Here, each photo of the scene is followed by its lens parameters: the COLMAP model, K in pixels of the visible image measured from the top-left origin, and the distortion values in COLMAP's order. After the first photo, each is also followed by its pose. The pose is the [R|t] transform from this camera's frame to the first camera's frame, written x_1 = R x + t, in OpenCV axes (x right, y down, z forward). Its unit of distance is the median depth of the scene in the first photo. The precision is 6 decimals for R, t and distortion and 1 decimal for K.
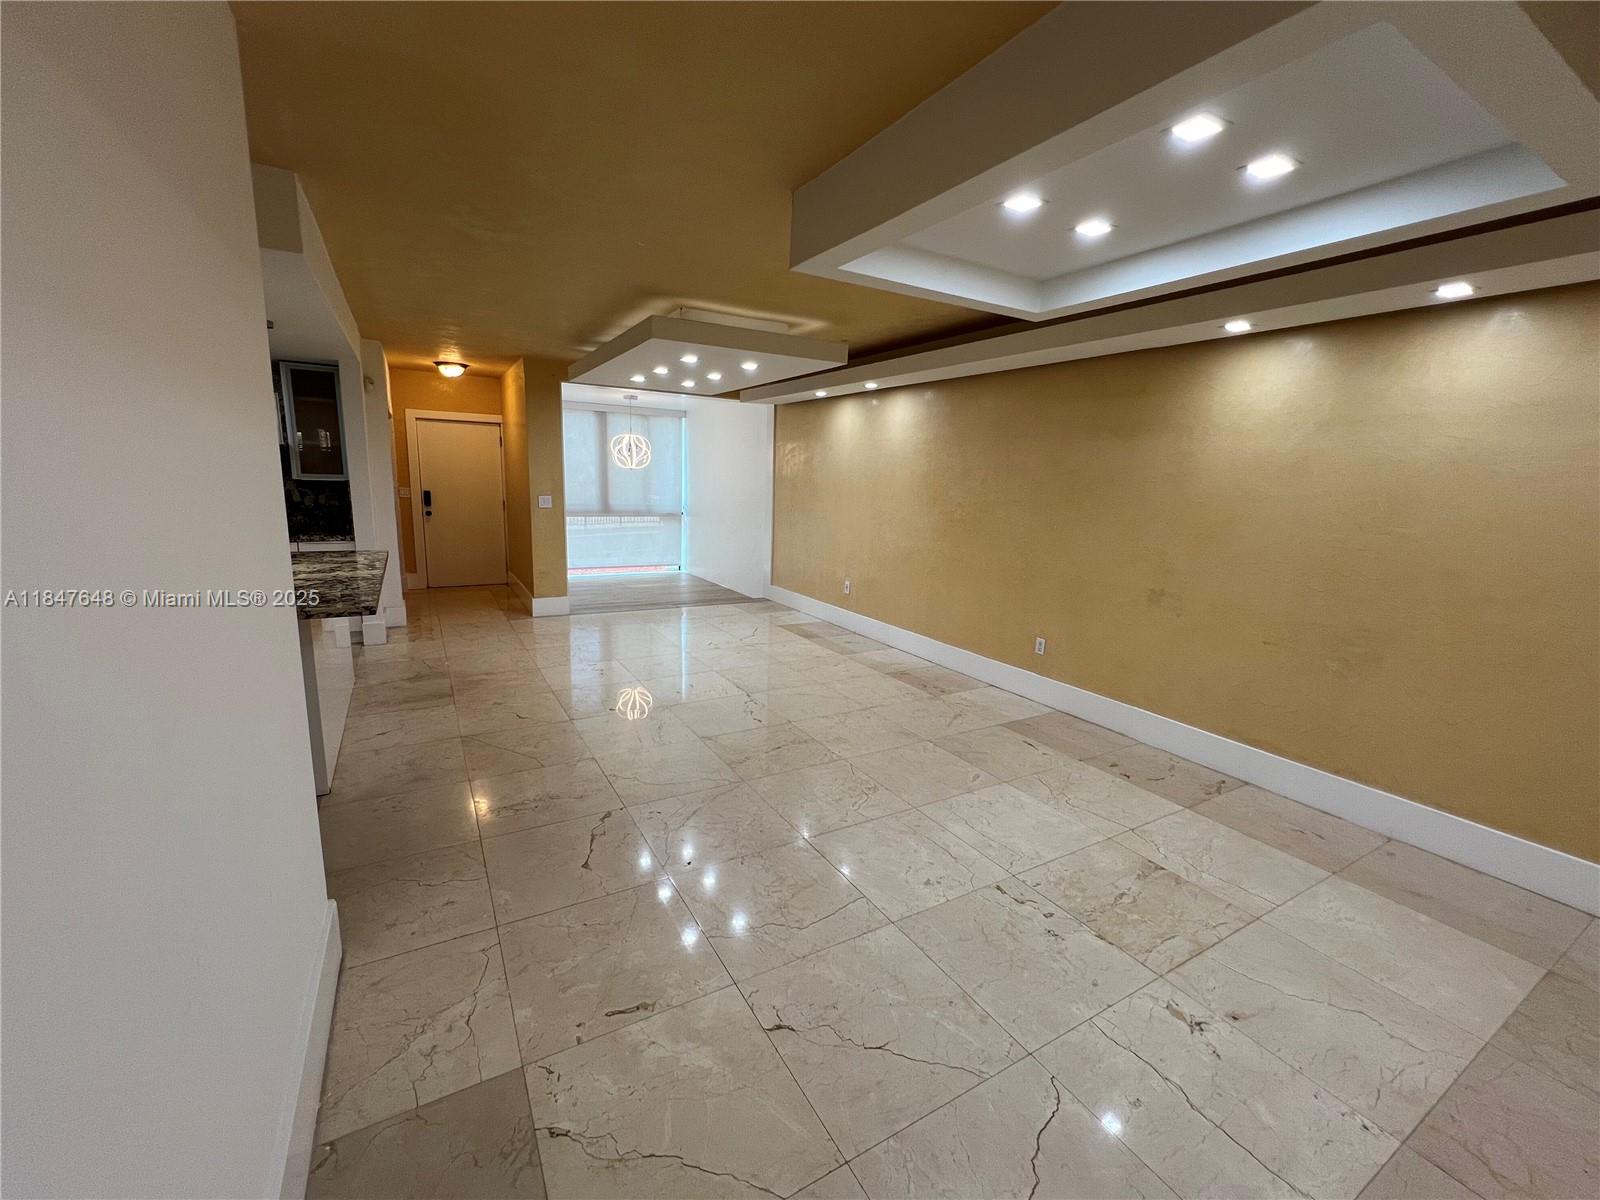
lens RADIAL K [[655.1, 0, 796.1], [0, 655.1, 601.3], [0, 0, 1]] dist [-0.002535, -0.000199]
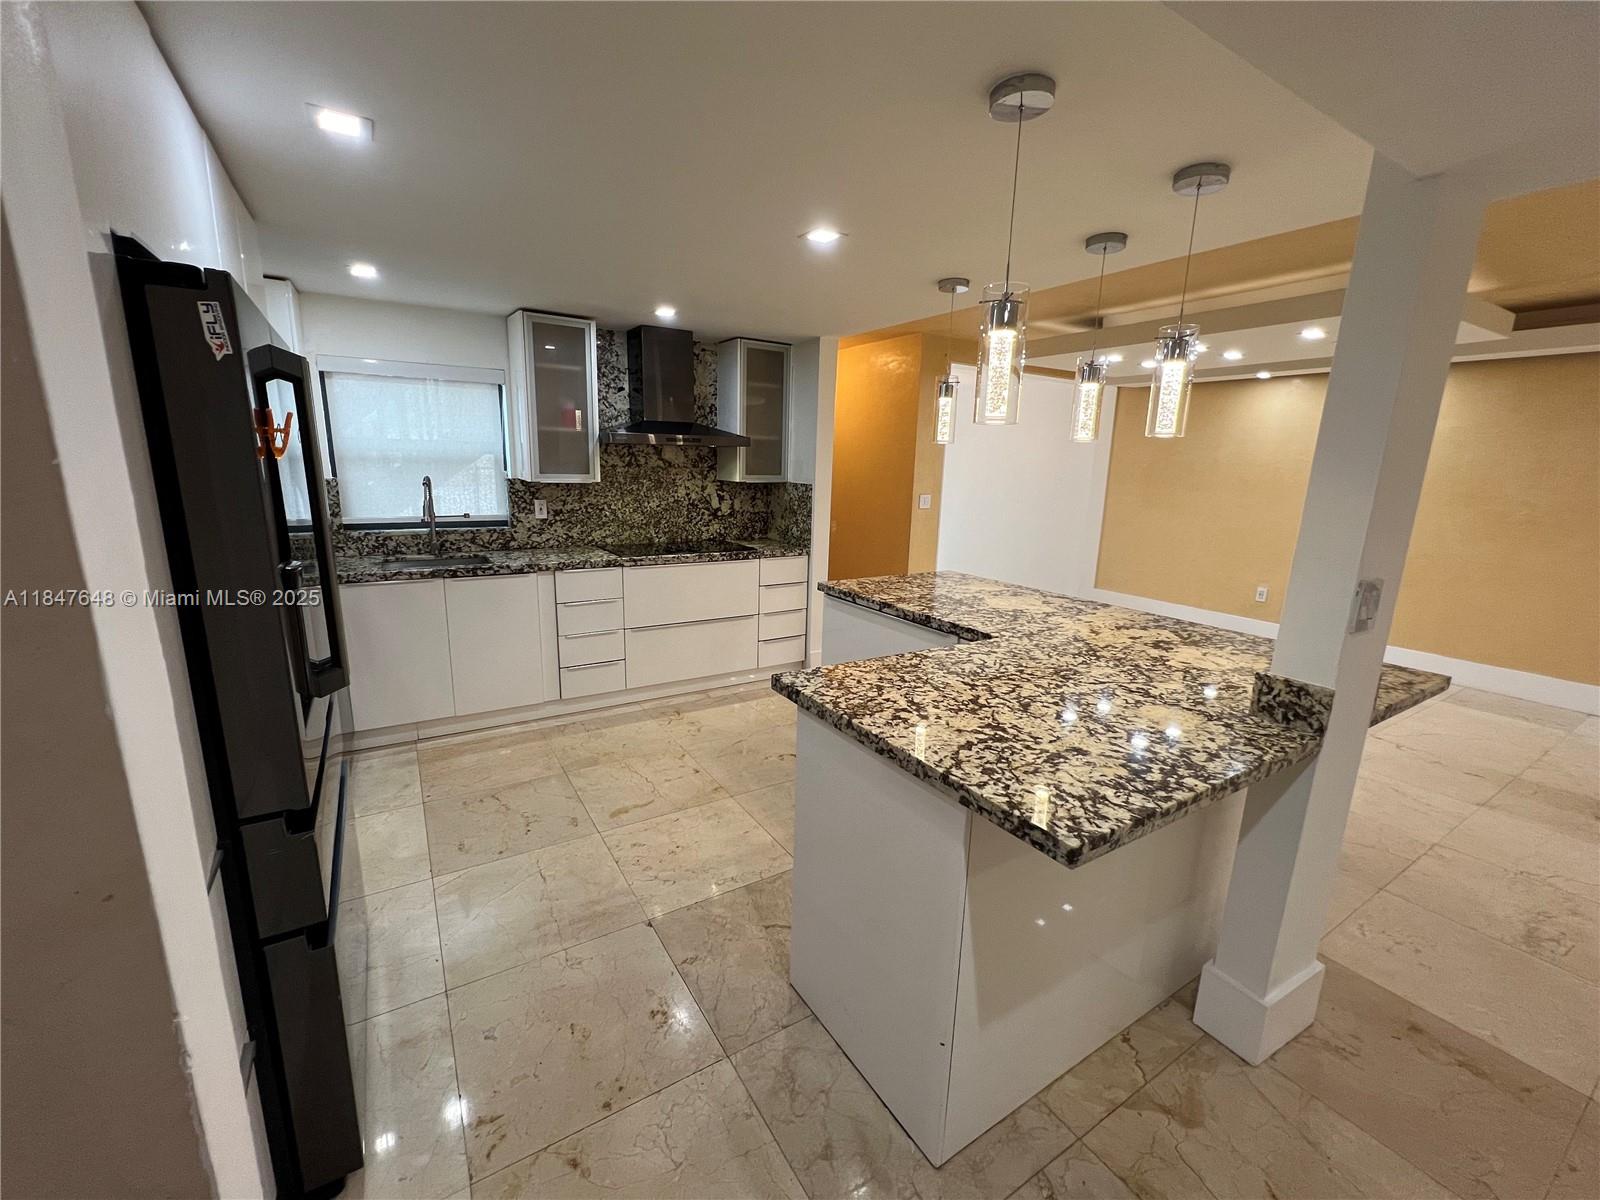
lens RADIAL K [[655.1, 0, 798.4], [0, 655.1, 601.7], [0, 0, 1]] dist [-0.002535, -0.000199]
pose [[0.999680, -0.015376, 0.020068, -0.826706], [0.014856, 0.999556, 0.025819, -0.062554], [-0.020456, -0.025513, 0.999465, 0.182335]]
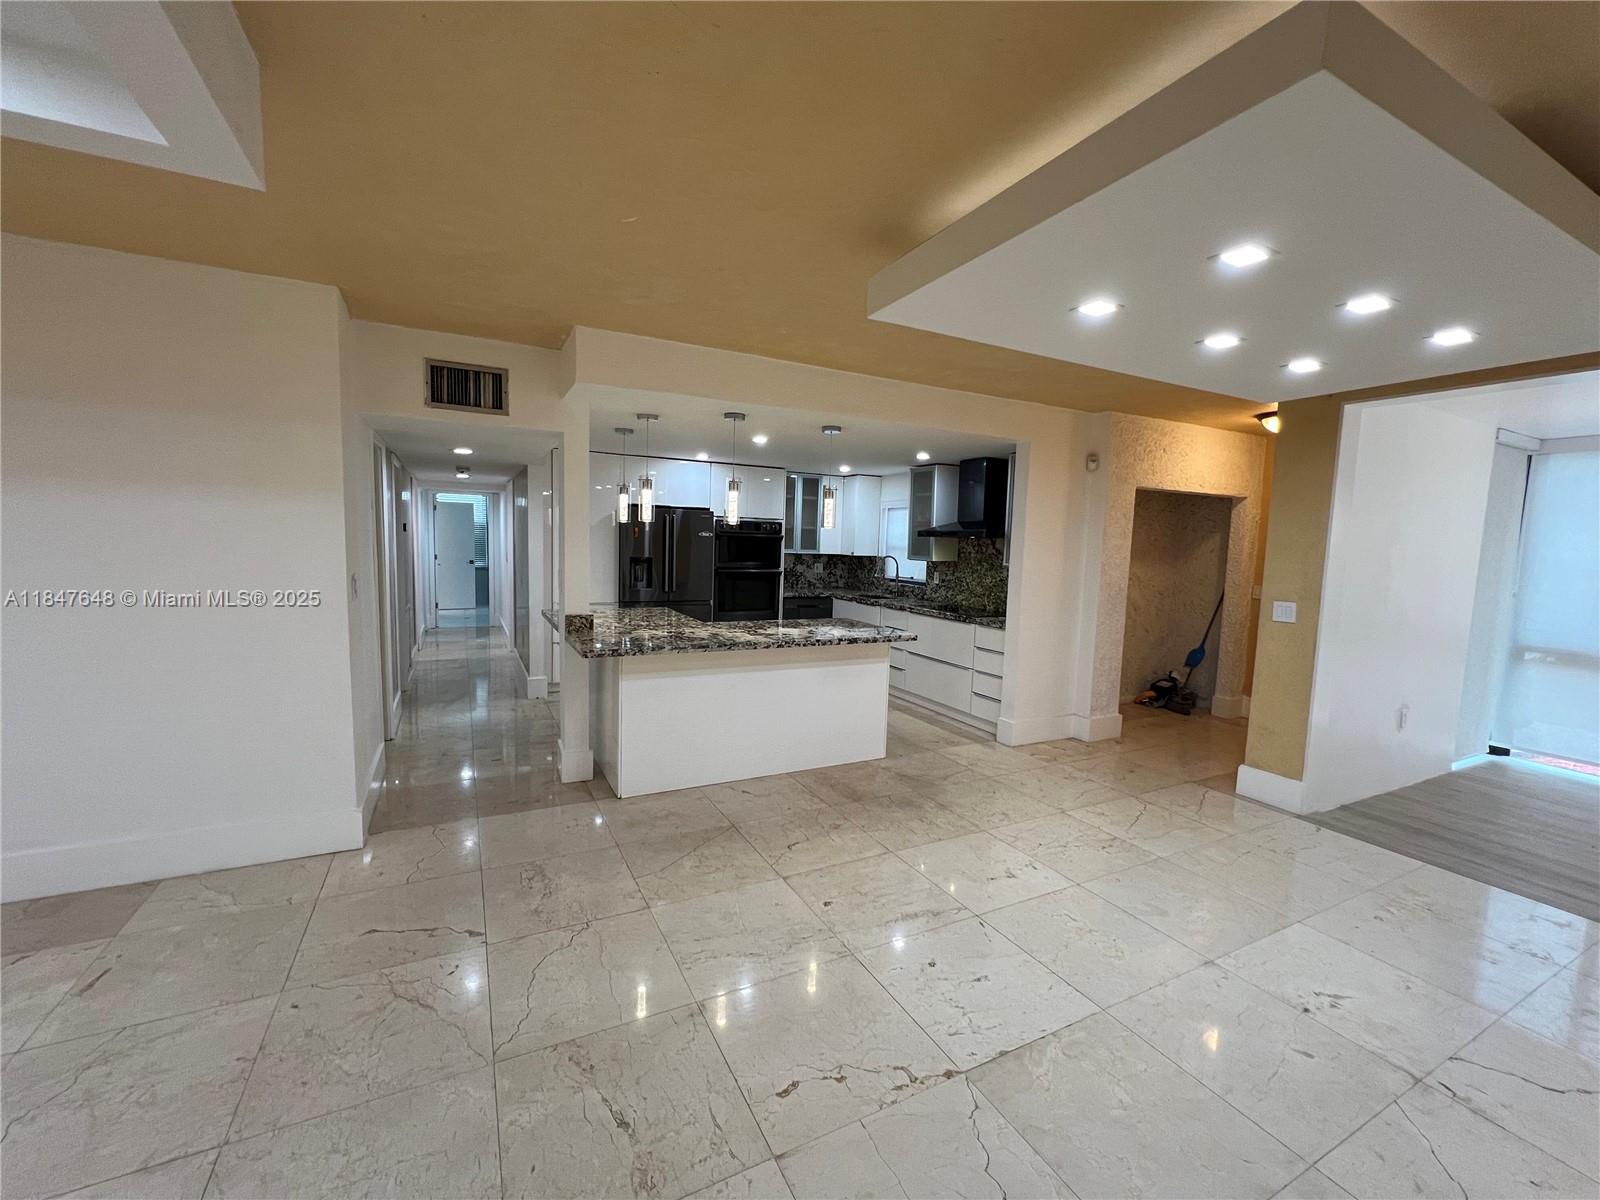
lens RADIAL K [[655.1, 0, 799.9], [0, 655.1, 597.3], [0, 0, 1]] dist [-0.002535, -0.000199]
pose [[-0.047394, 0.052663, -0.997487, 0.325418], [-0.218013, 0.973989, 0.061781, -0.152791], [0.974795, 0.220393, -0.034680, 0.851481]]
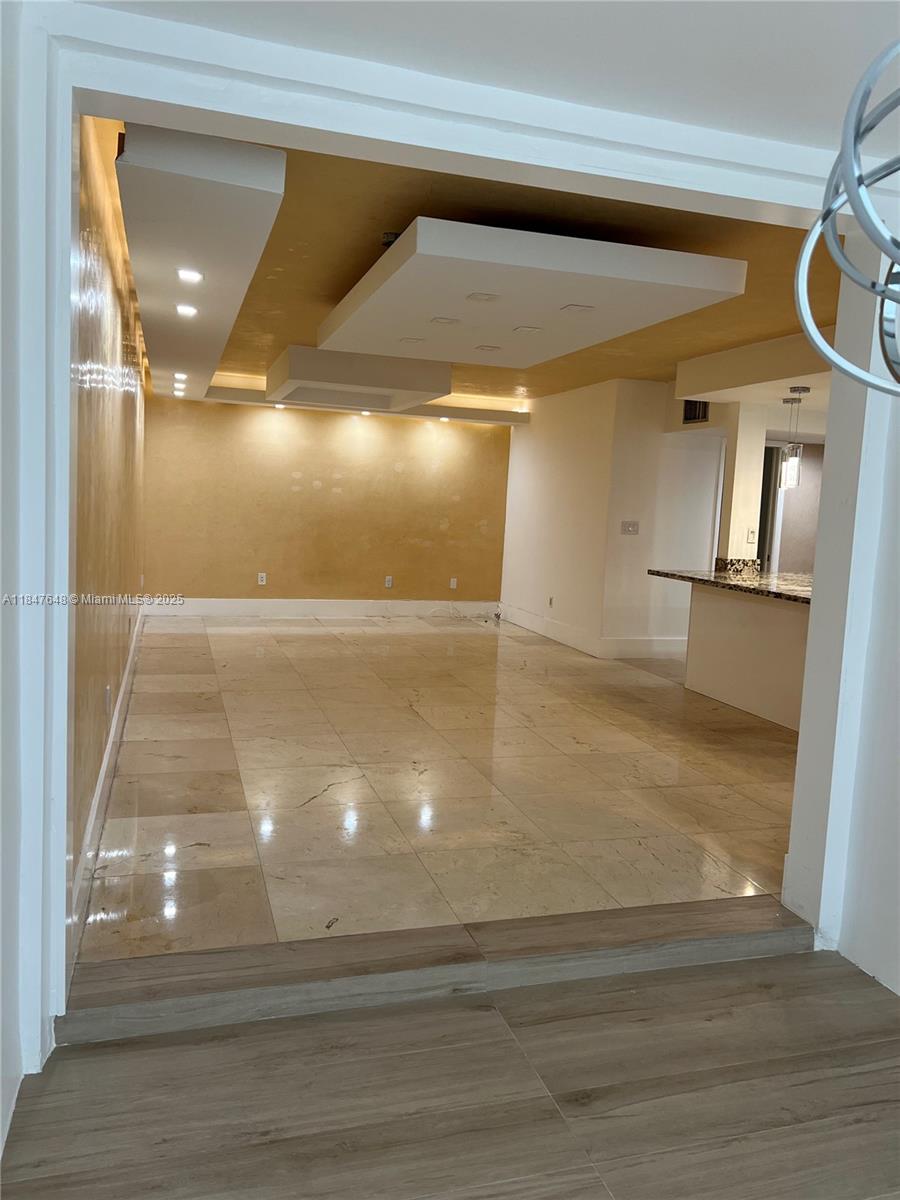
lens RADIAL K [[905.4, 0, 450.8], [0, 905.4, 599.1], [0, 0, 1]] dist [0.000675, 0.000197]
pose [[-0.969866, -0.104001, 0.220324, -0.394555], [-0.035142, 0.954572, 0.295900, -0.402254], [-0.241089, 0.279241, -0.929462, 2.159526]]
